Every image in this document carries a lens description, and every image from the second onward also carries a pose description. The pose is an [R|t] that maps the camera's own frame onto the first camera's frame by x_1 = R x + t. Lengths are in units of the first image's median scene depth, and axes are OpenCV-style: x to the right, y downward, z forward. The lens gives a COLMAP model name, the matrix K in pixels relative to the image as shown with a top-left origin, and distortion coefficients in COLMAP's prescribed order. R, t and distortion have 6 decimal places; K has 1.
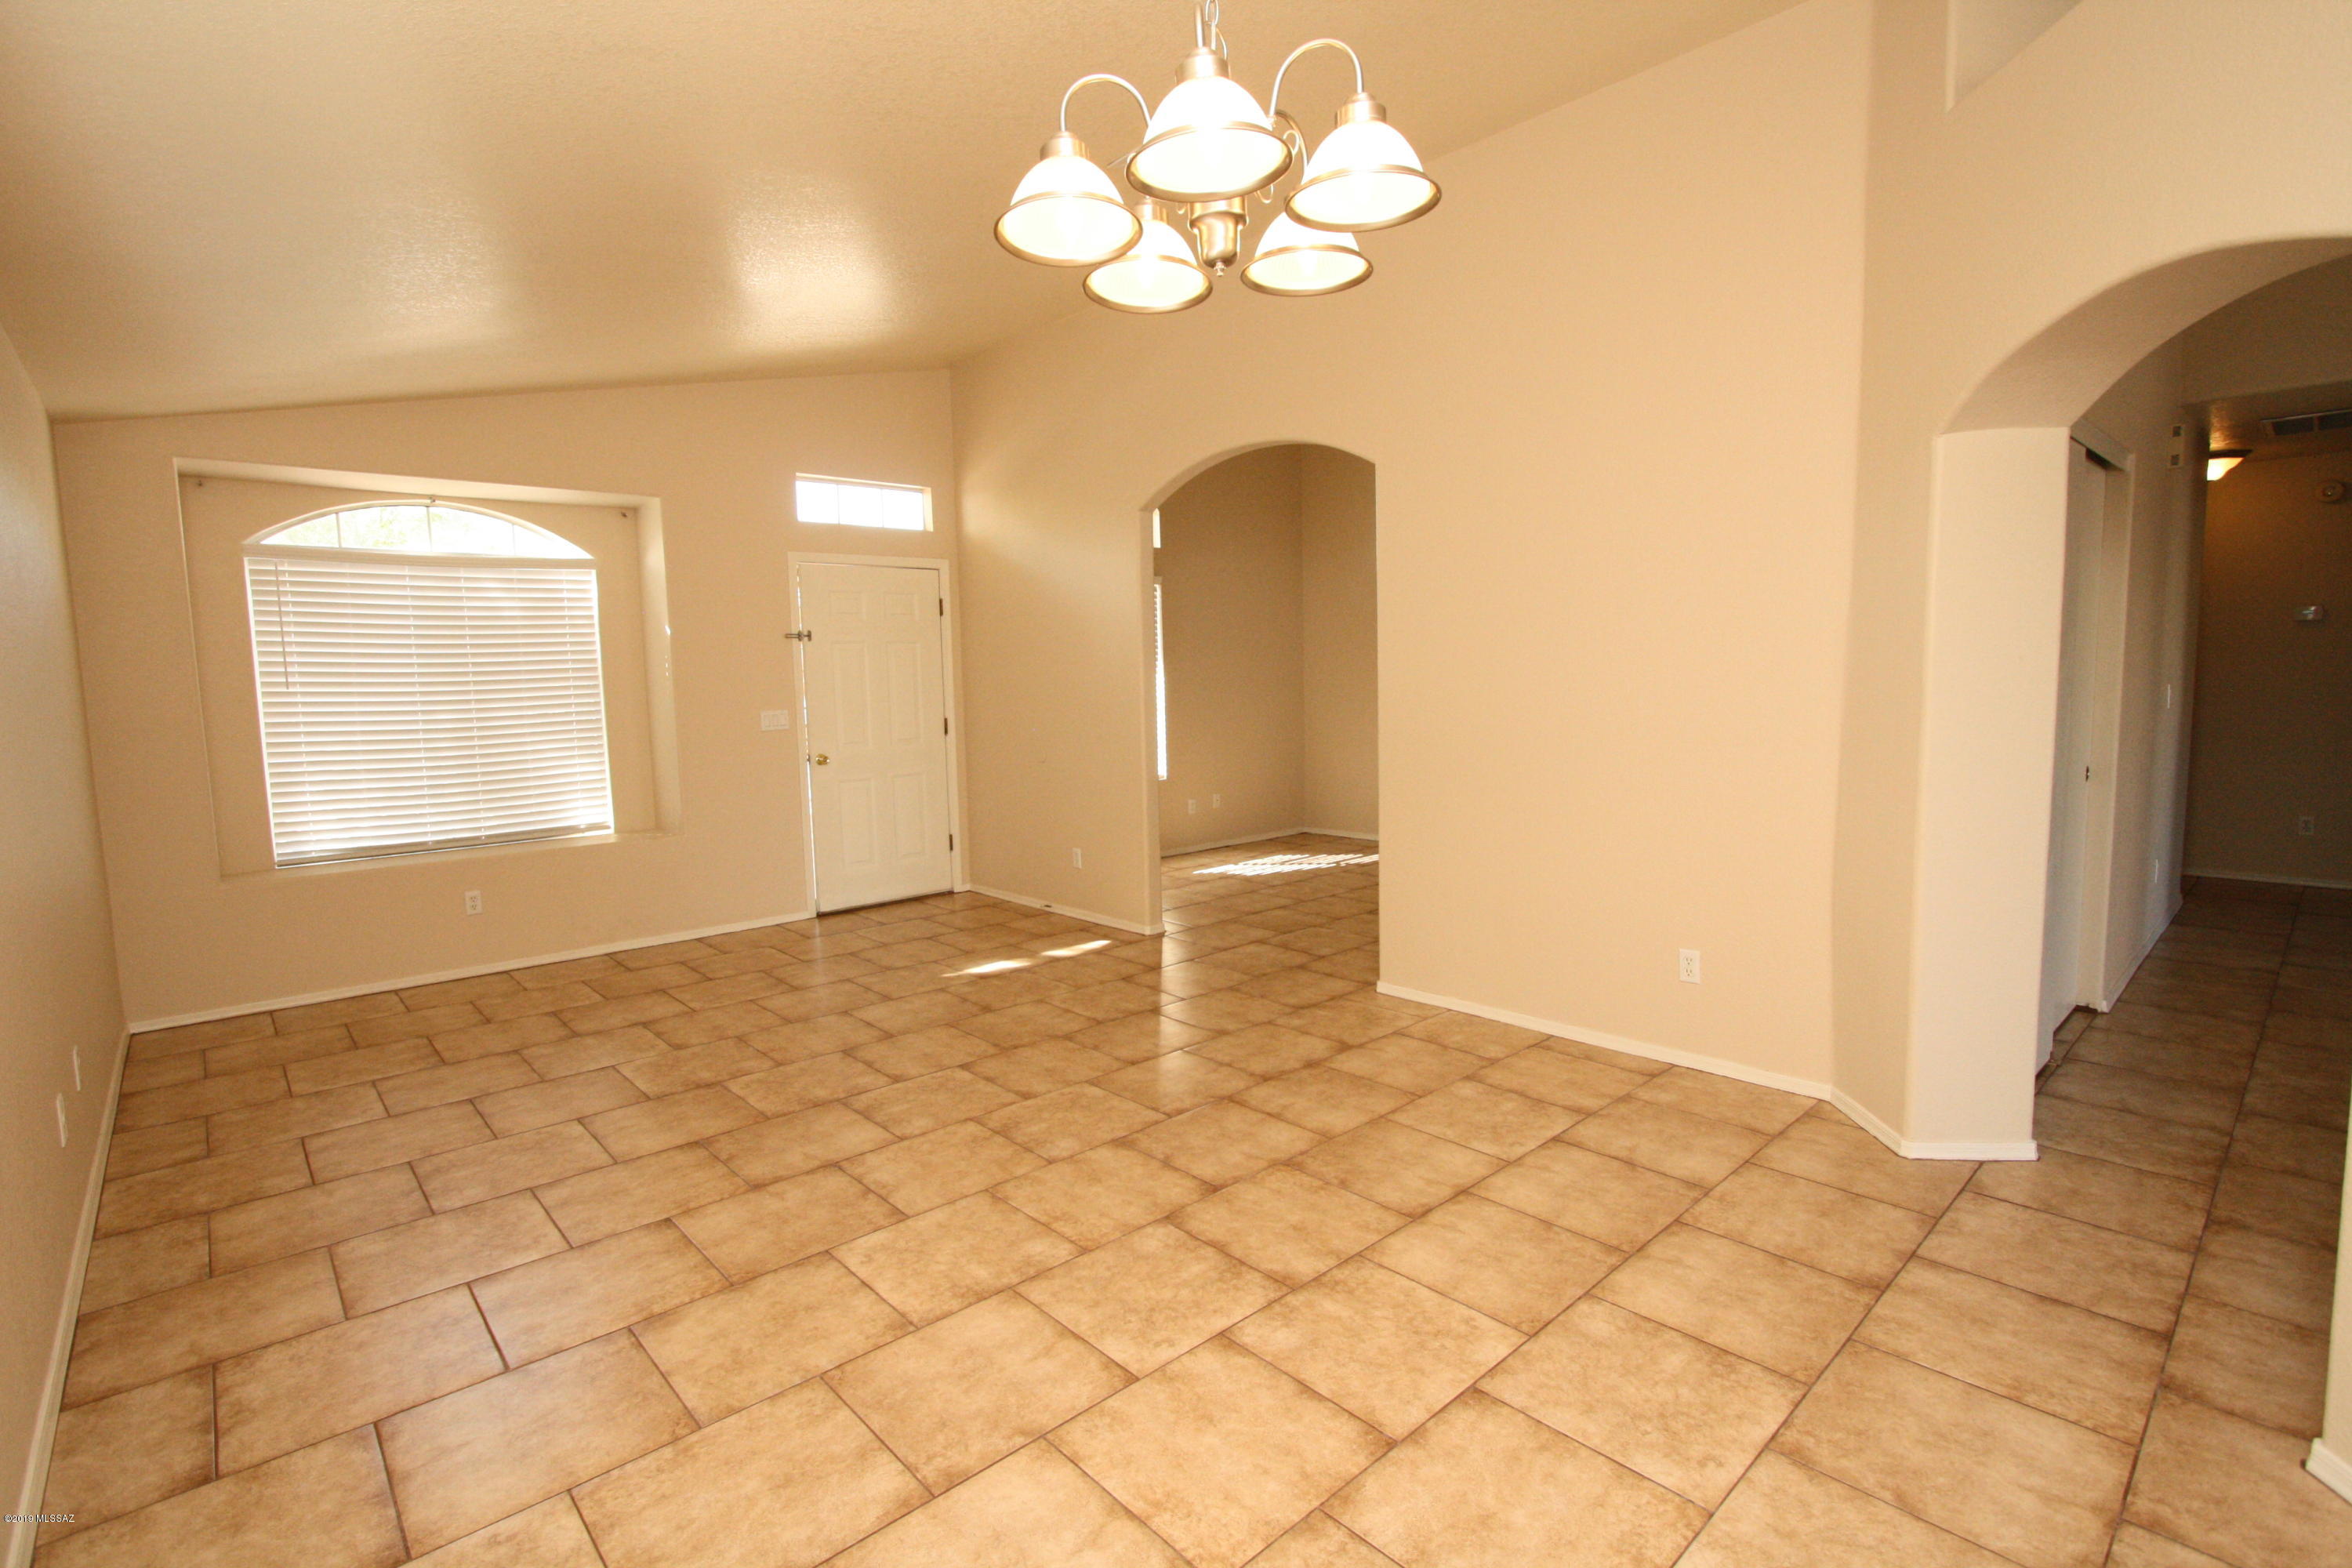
lens RADIAL K [[1094.8, 0, 1159.1], [0, 1094.8, 782.7], [0, 0, 1]] dist [-0.022033, 0.004791]
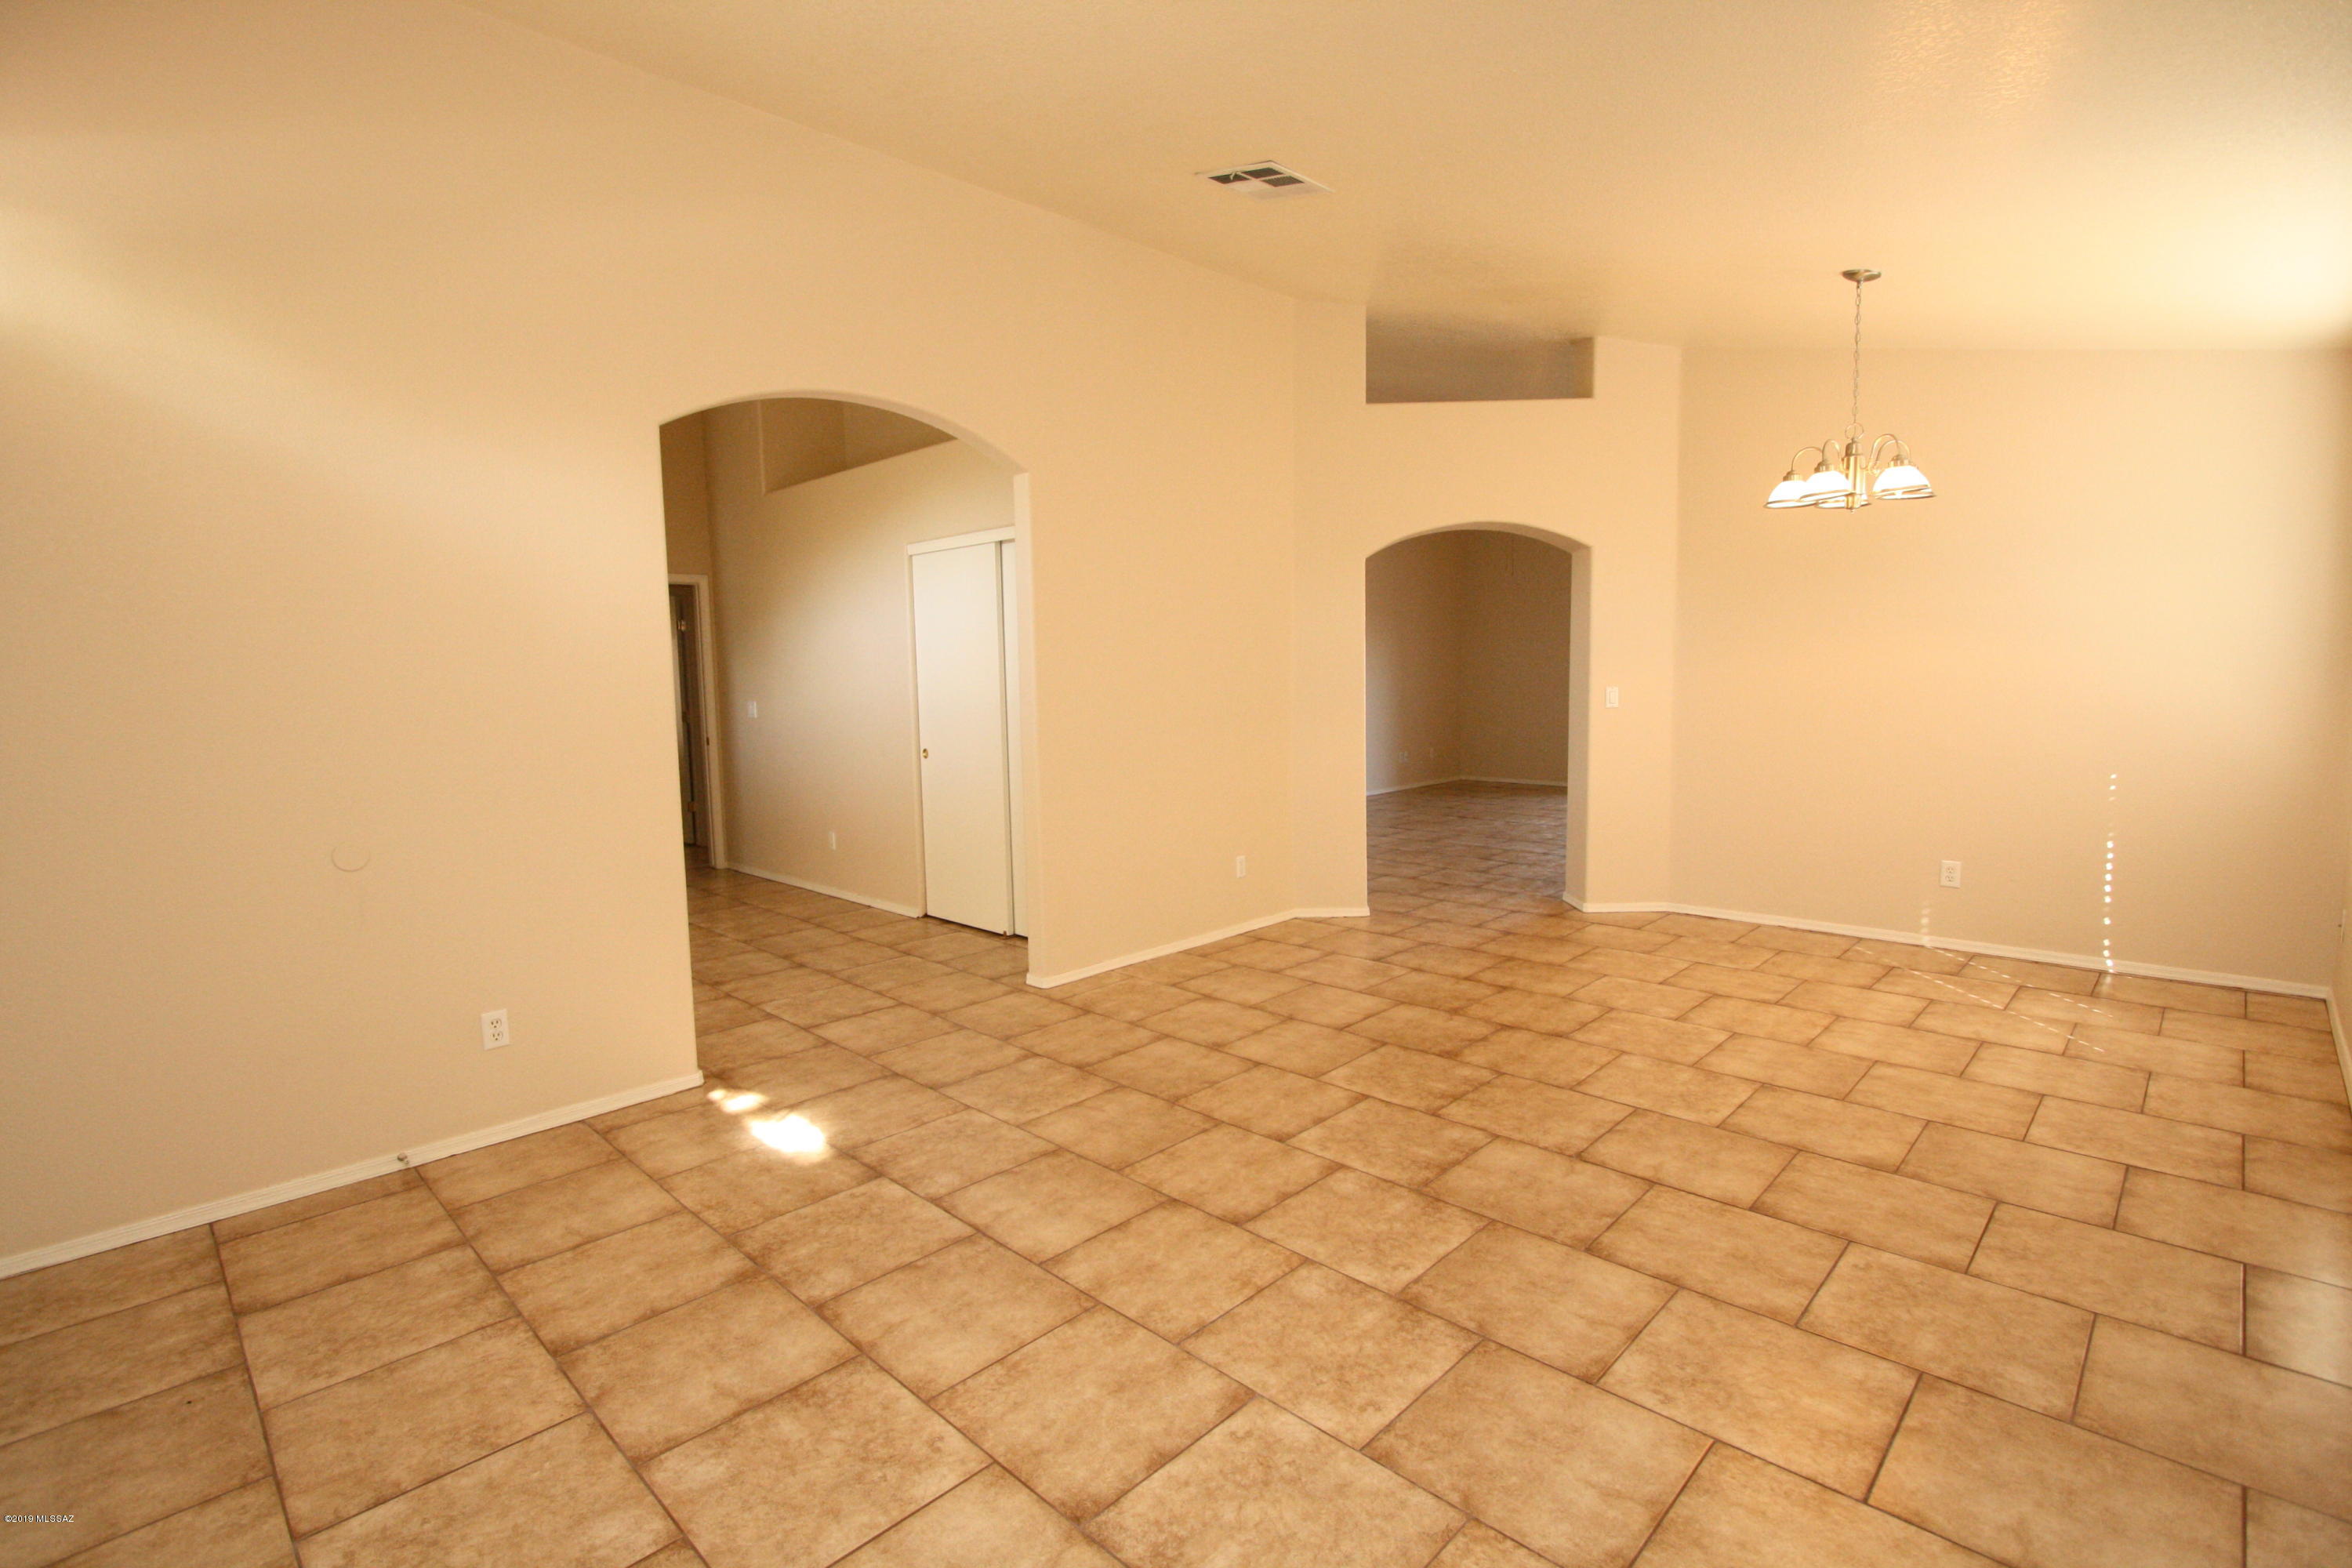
lens RADIAL K [[1094.8, 0, 1199.8], [0, 1094.8, 775.4], [0, 0, 1]] dist [-0.022033, 0.004791]
pose [[-0.078309, -0.072467, 0.994292, -1.181305], [0.121000, 0.989290, 0.081633, -0.103016], [-0.989559, 0.126702, -0.068702, 1.320050]]
